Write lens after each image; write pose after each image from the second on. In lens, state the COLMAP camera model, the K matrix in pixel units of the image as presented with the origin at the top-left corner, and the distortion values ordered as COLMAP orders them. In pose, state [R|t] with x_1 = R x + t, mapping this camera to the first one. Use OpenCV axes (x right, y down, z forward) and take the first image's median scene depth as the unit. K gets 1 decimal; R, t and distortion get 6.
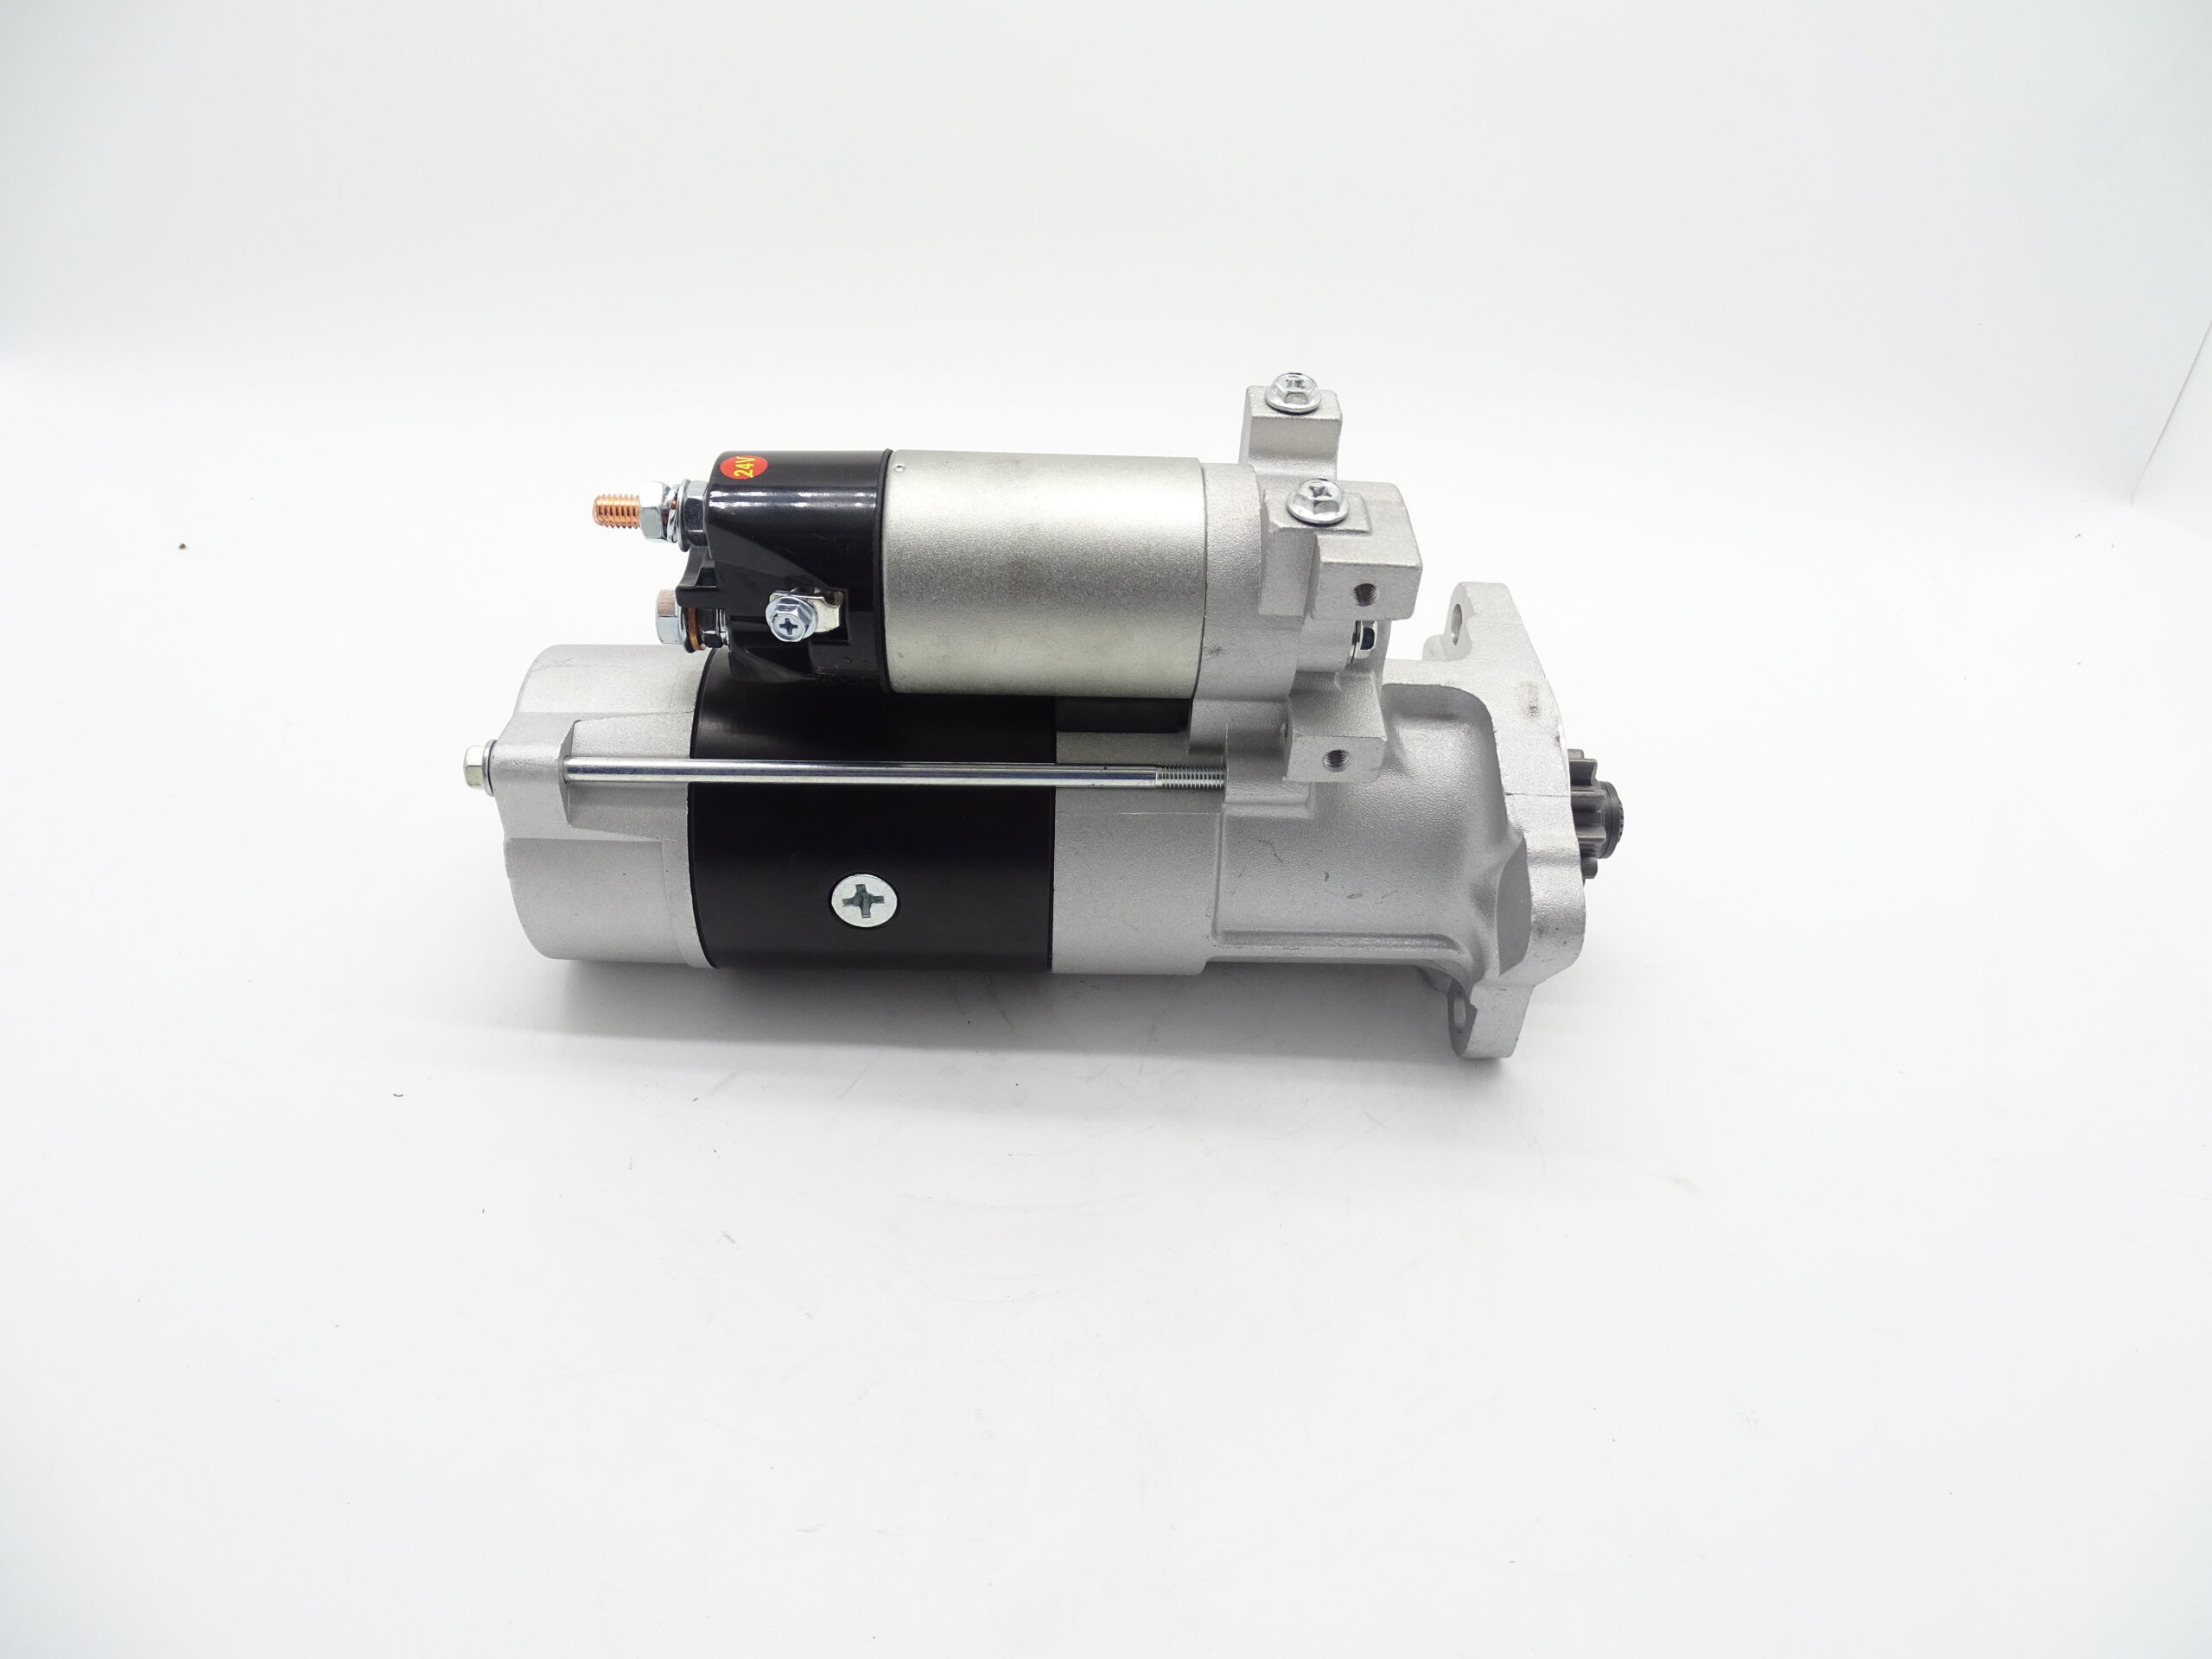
lens RADIAL K [[1534.3, 0, 1106.1], [0, 1534.3, 839.8], [0, 0, 1]] dist [-0.006755, 0.000302]
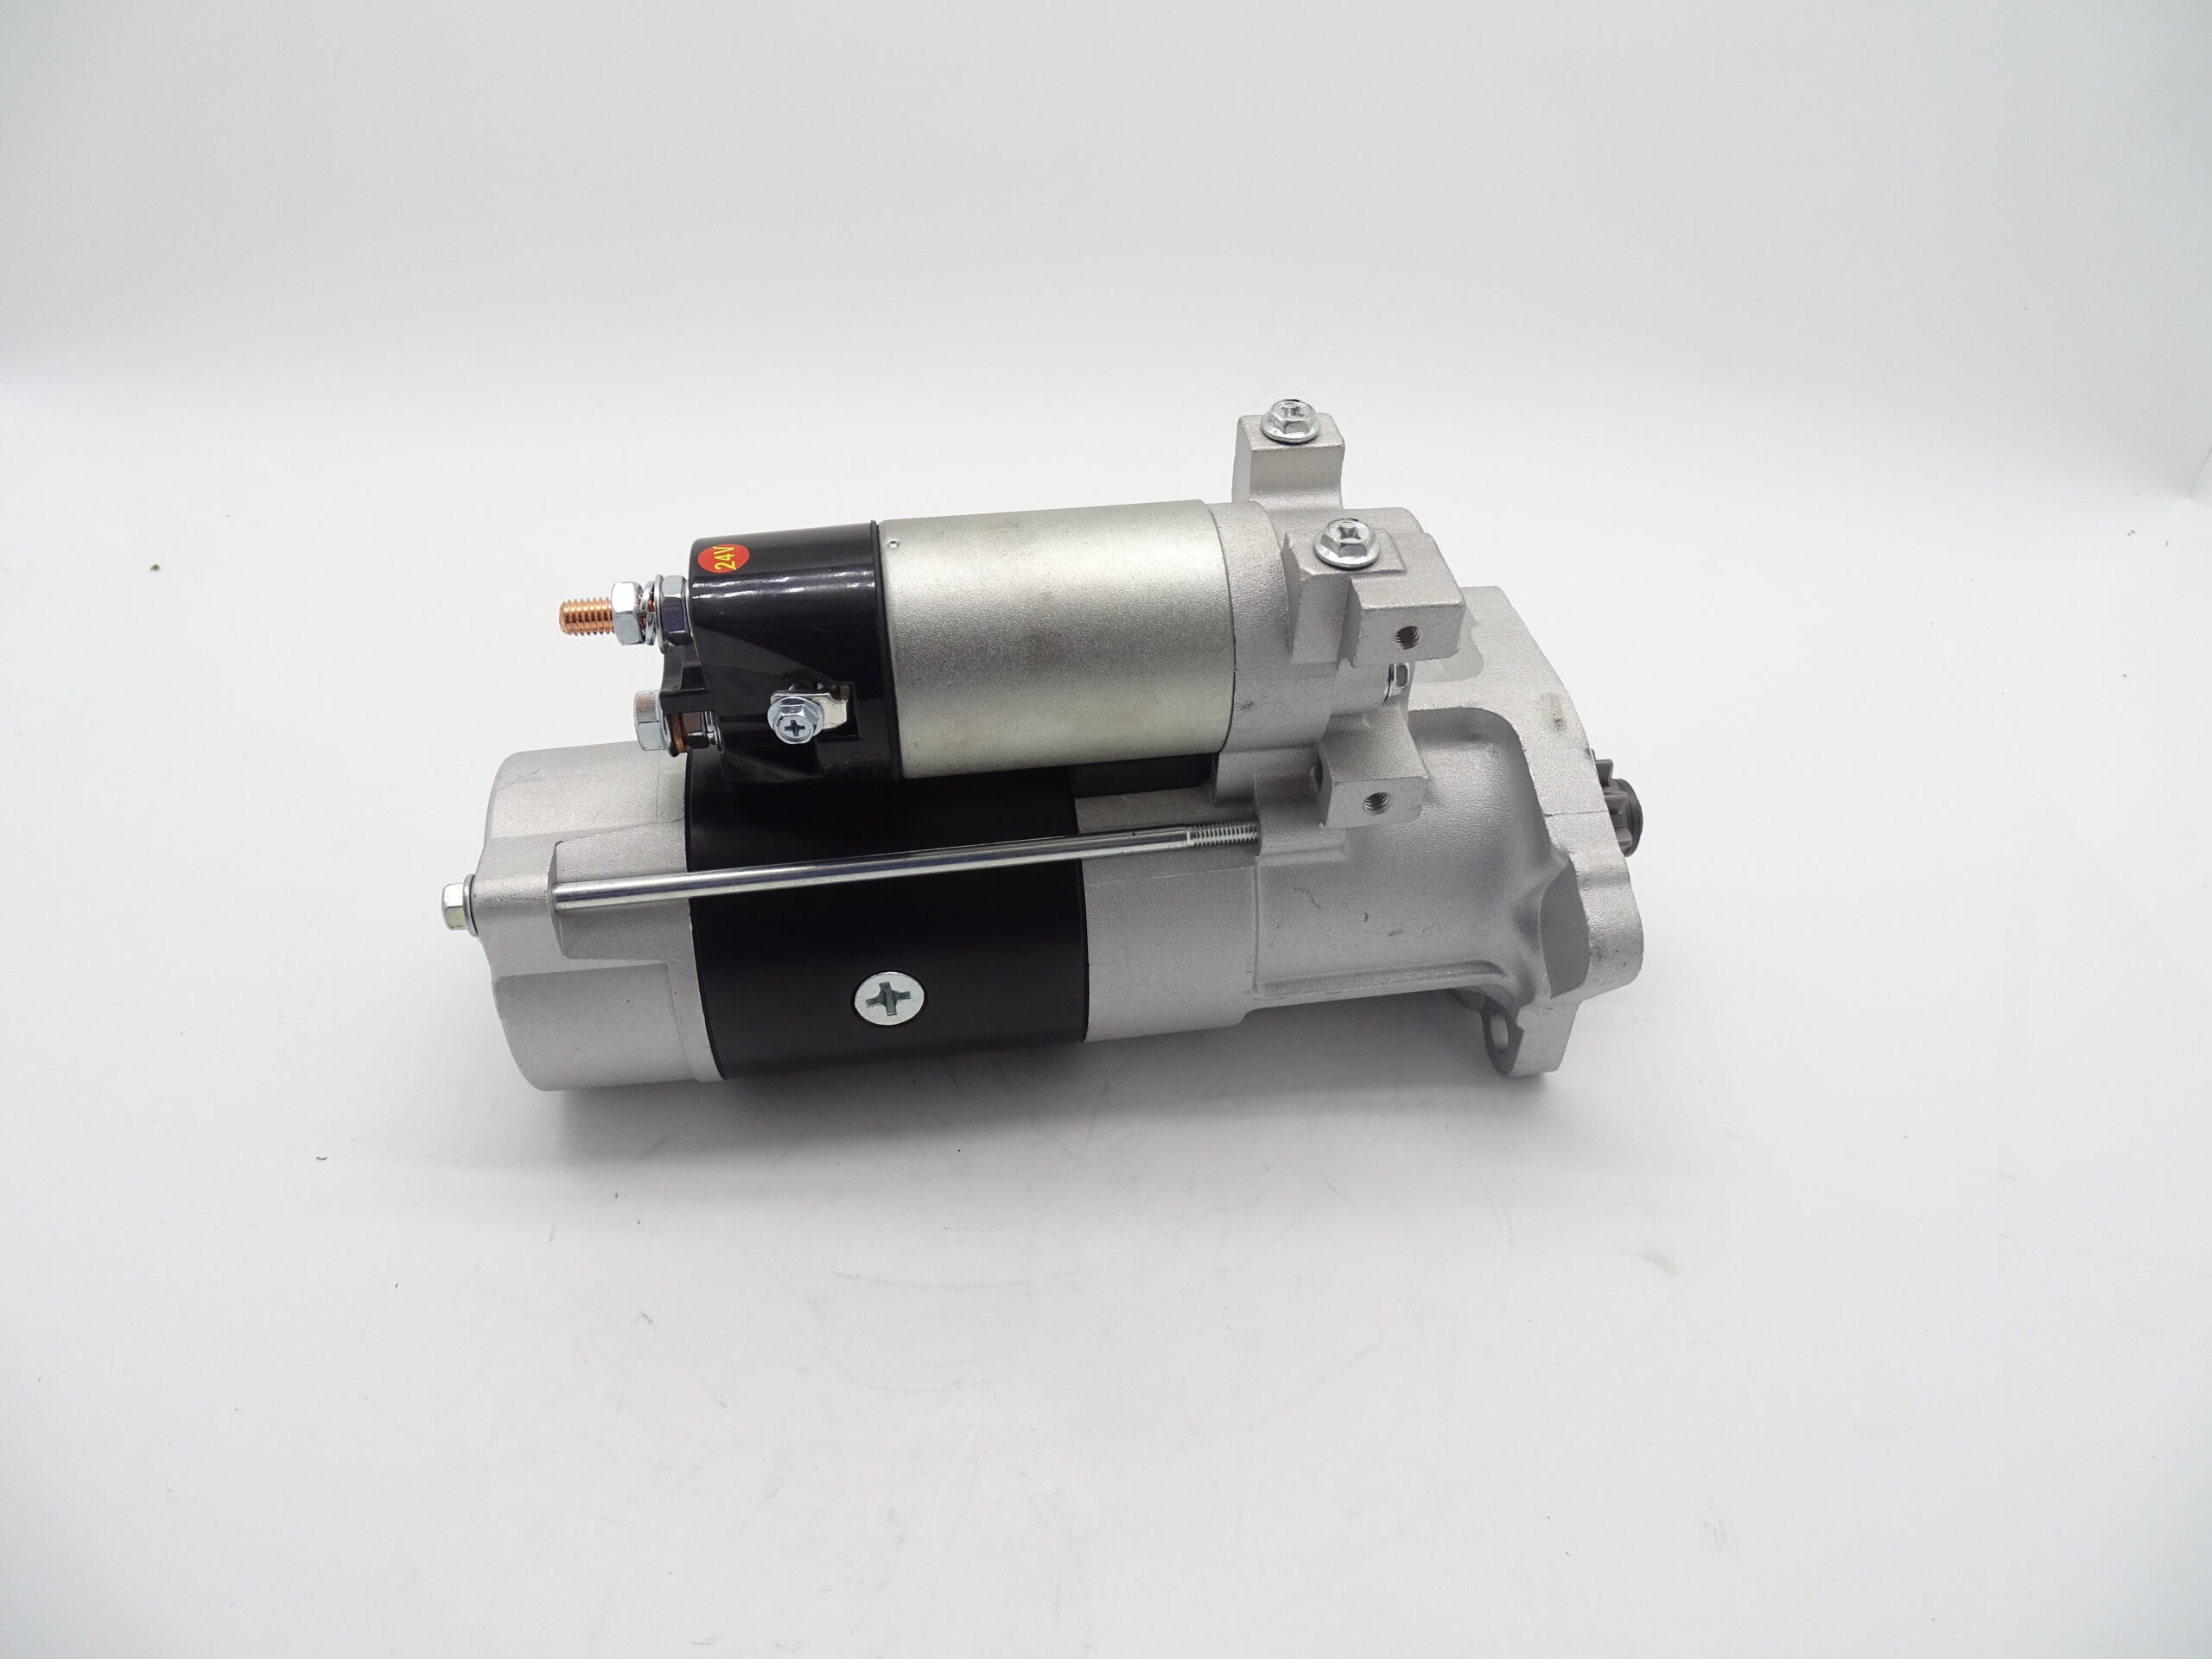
lens RADIAL K [[1534.3, 0, 1096.8], [0, 1534.3, 823.3], [0, 0, 1]] dist [-0.006755, 0.000302]
pose [[0.991432, -0.105703, 0.076740, -0.095259], [0.104128, 0.994268, 0.024253, -0.078549], [-0.078864, -0.016055, 0.996756, 0.058472]]
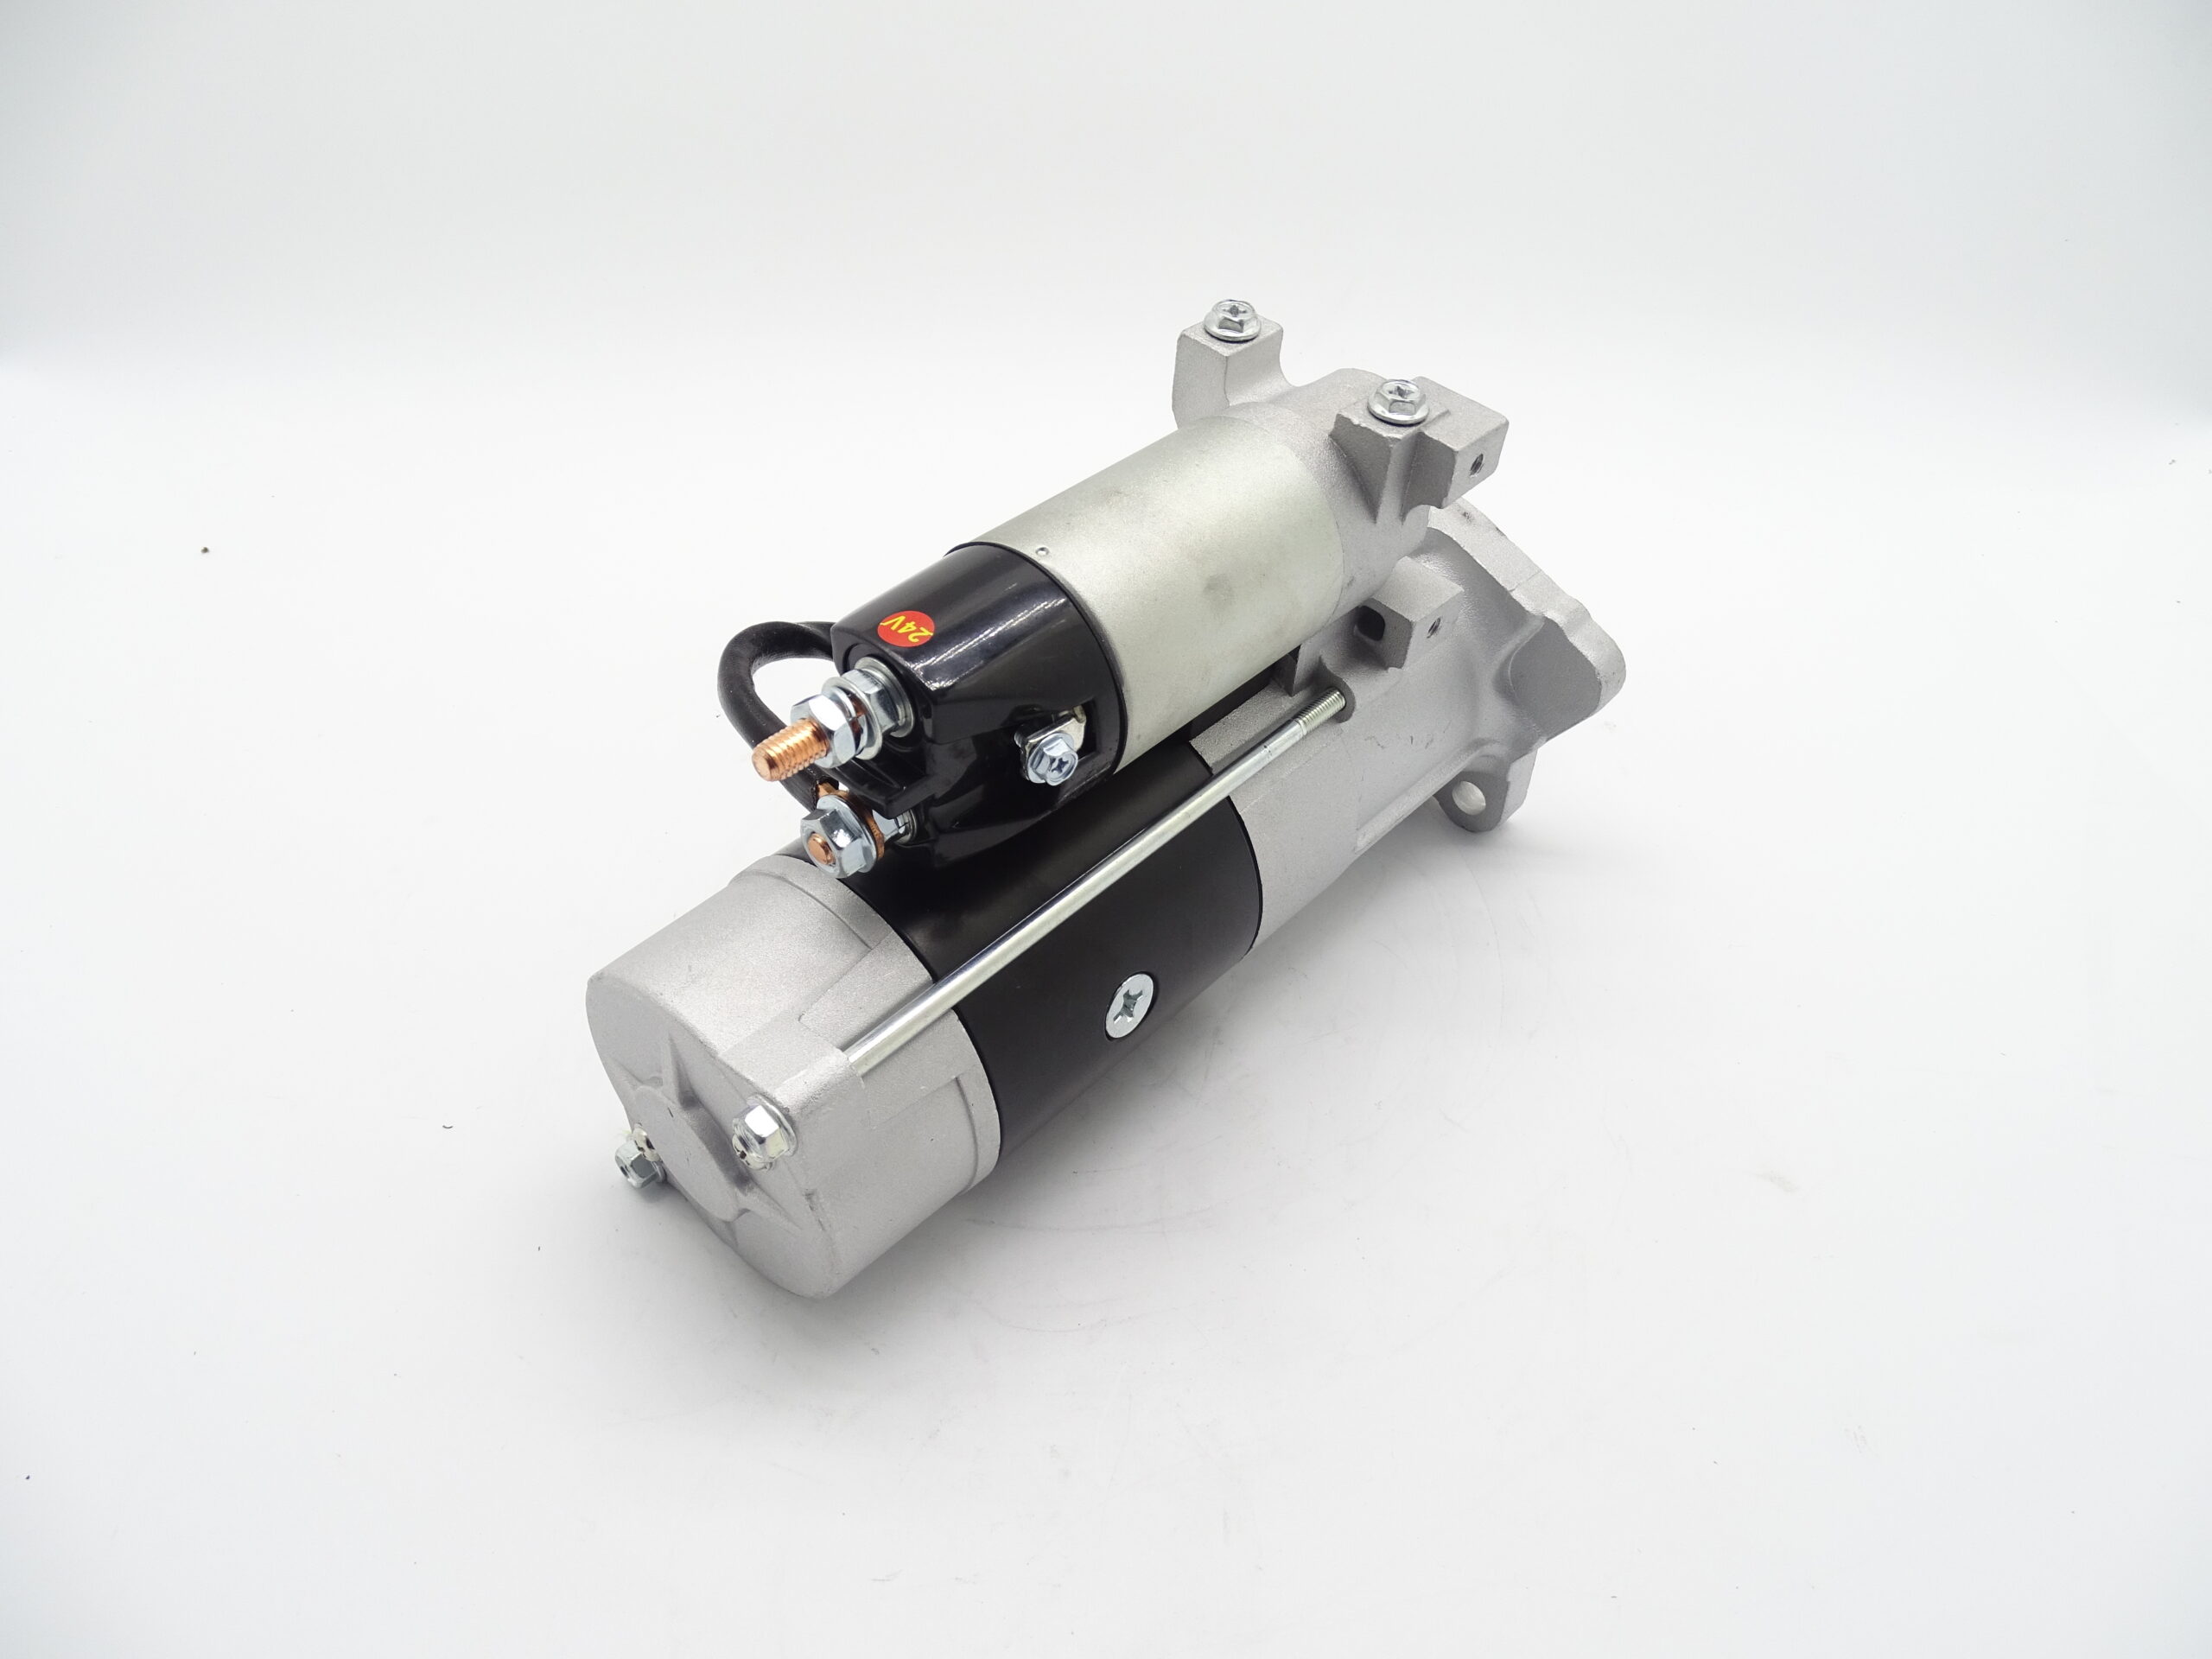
lens RADIAL K [[1534.3, 0, 1105.3], [0, 1534.3, 841.0], [0, 0, 1]] dist [-0.006755, 0.000302]
pose [[0.664978, -0.513899, 0.541952, -0.628106], [0.456539, 0.853976, 0.249595, -0.285054], [-0.591081, 0.081447, 0.802490, 0.278001]]
